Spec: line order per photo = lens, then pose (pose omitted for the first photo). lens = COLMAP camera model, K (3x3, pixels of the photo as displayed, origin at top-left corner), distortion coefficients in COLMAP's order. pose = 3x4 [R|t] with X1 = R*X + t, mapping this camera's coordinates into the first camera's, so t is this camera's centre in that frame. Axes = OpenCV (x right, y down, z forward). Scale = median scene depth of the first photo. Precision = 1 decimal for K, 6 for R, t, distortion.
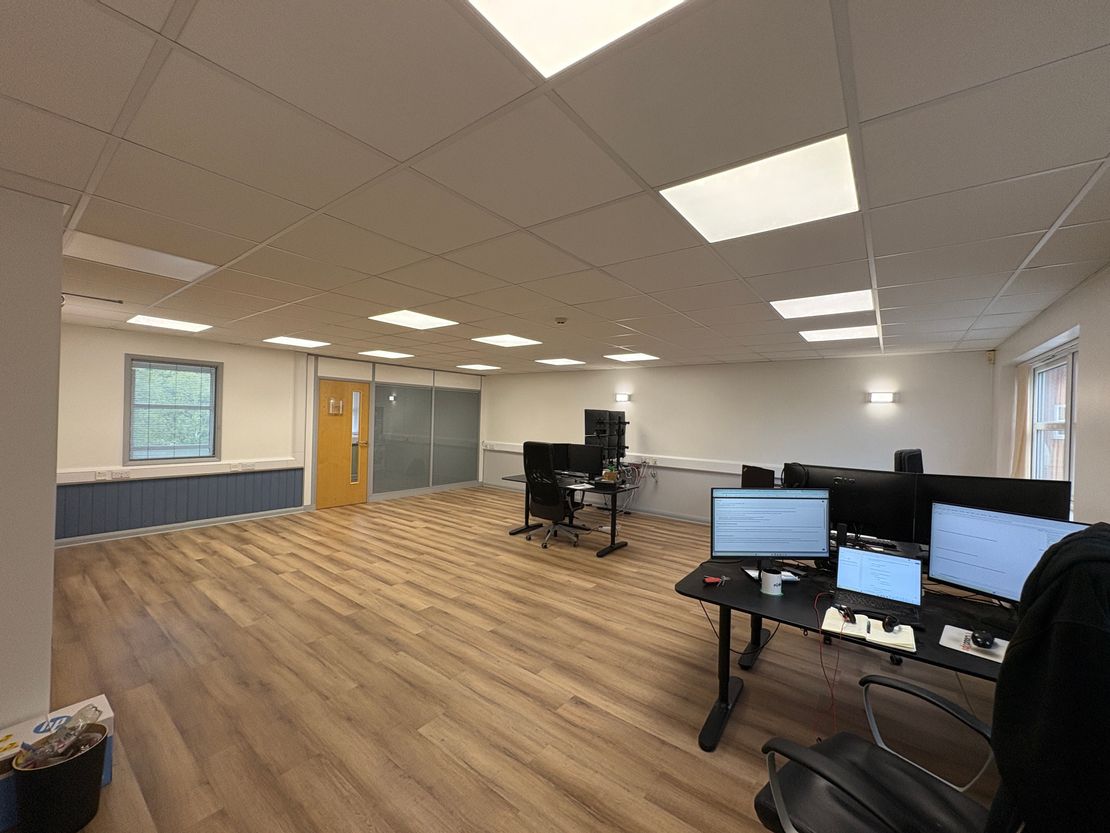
lens RADIAL K [[442.3, 0, 555.0], [0, 442.3, 416.1], [0, 0, 1]] dist [0.001028, 0.000080]
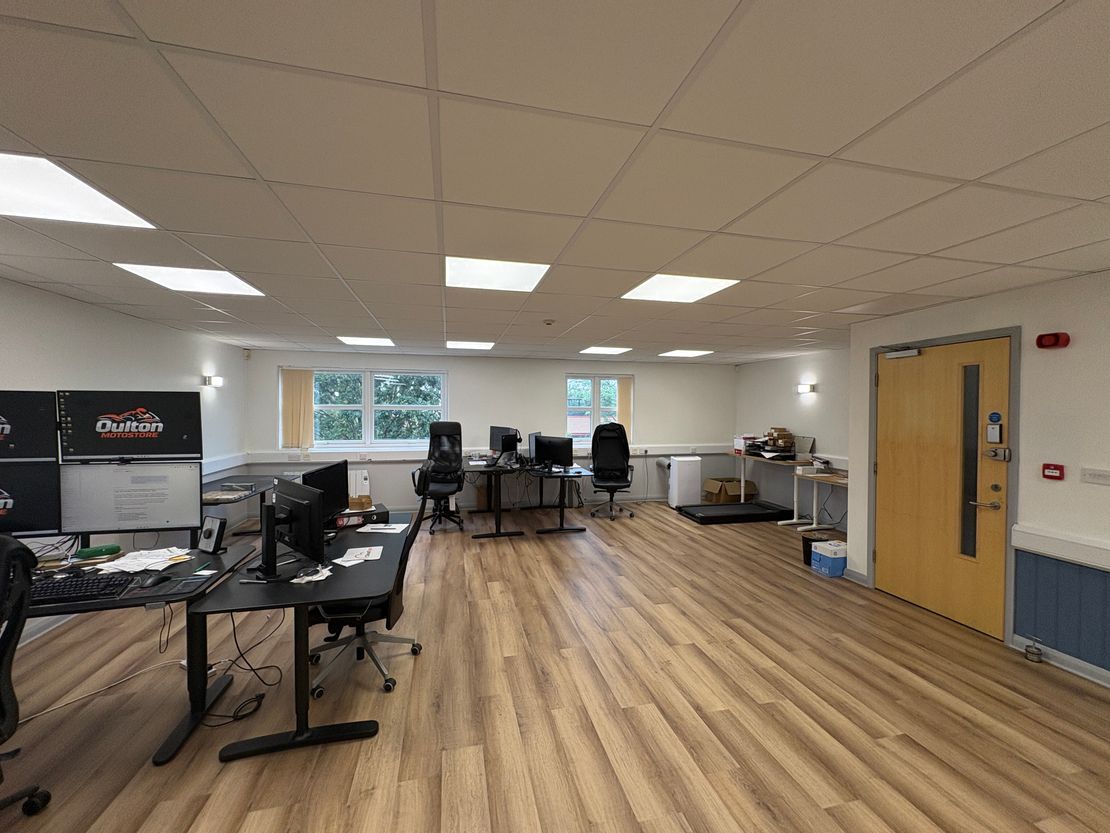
lens RADIAL K [[442.3, 0, 553.0], [0, 442.3, 414.6], [0, 0, 1]] dist [0.001028, 0.000080]
pose [[-0.775643, -0.039614, 0.629928, -0.548488], [-0.025395, 0.999179, 0.031566, -0.021859], [-0.630661, 0.008487, -0.776012, 1.476480]]
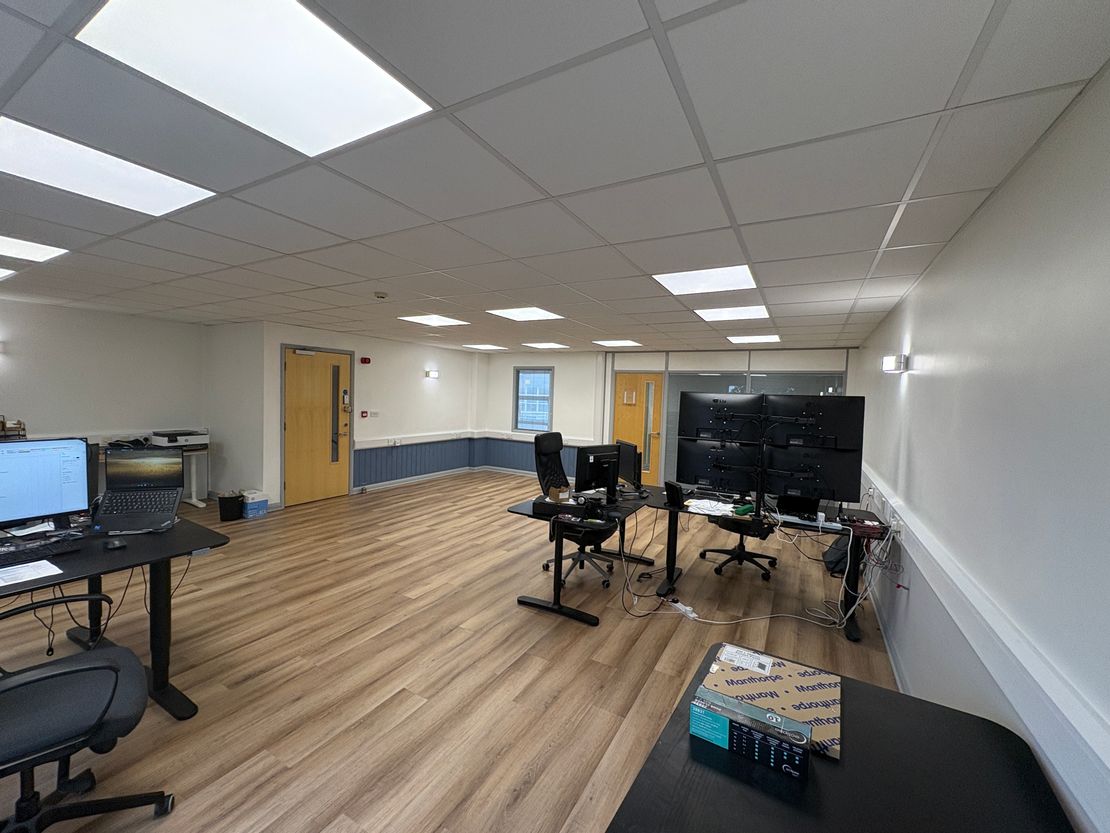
lens RADIAL K [[442.3, 0, 555.4], [0, 442.3, 415.8], [0, 0, 1]] dist [0.001028, 0.000080]
pose [[0.140898, 0.023600, -0.989743, 0.834225], [-0.032182, 0.999297, 0.019246, 0.013290], [0.989501, 0.029141, 0.141558, 1.007301]]
